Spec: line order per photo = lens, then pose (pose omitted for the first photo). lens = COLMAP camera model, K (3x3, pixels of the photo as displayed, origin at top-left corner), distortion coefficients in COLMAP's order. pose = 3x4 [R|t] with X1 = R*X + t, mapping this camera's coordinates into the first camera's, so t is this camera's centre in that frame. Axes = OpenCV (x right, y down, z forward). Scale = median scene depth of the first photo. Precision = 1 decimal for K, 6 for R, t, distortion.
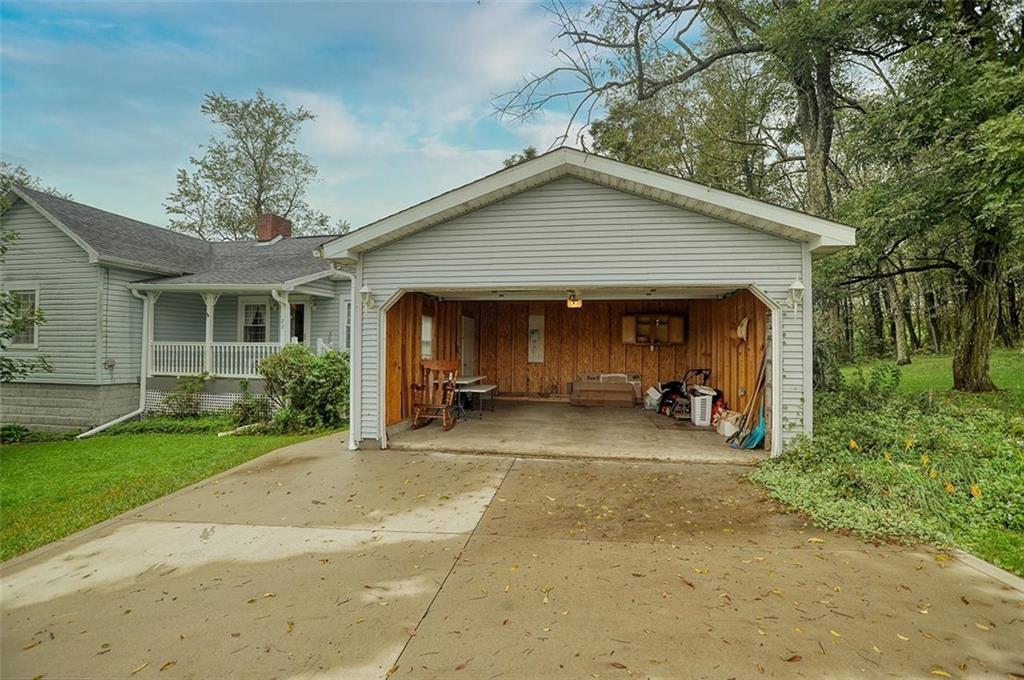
lens RADIAL K [[450.1, 0, 513.3], [0, 450.1, 348.4], [0, 0, 1]] dist [-0.056454, 0.023625]
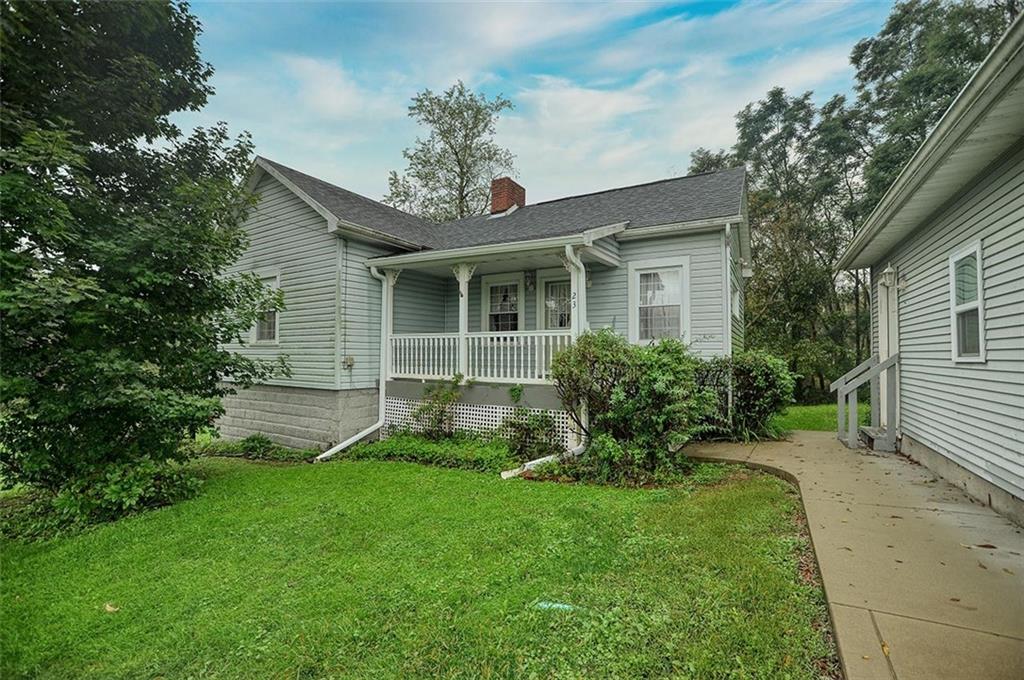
lens RADIAL K [[450.1, 0, 513.3], [0, 450.1, 348.4], [0, 0, 1]] dist [-0.056454, 0.023625]
pose [[0.937993, -0.012709, -0.346421, -0.361672], [0.009224, 0.999889, -0.011709, 0.020881], [0.346531, 0.007788, 0.938006, 0.343704]]
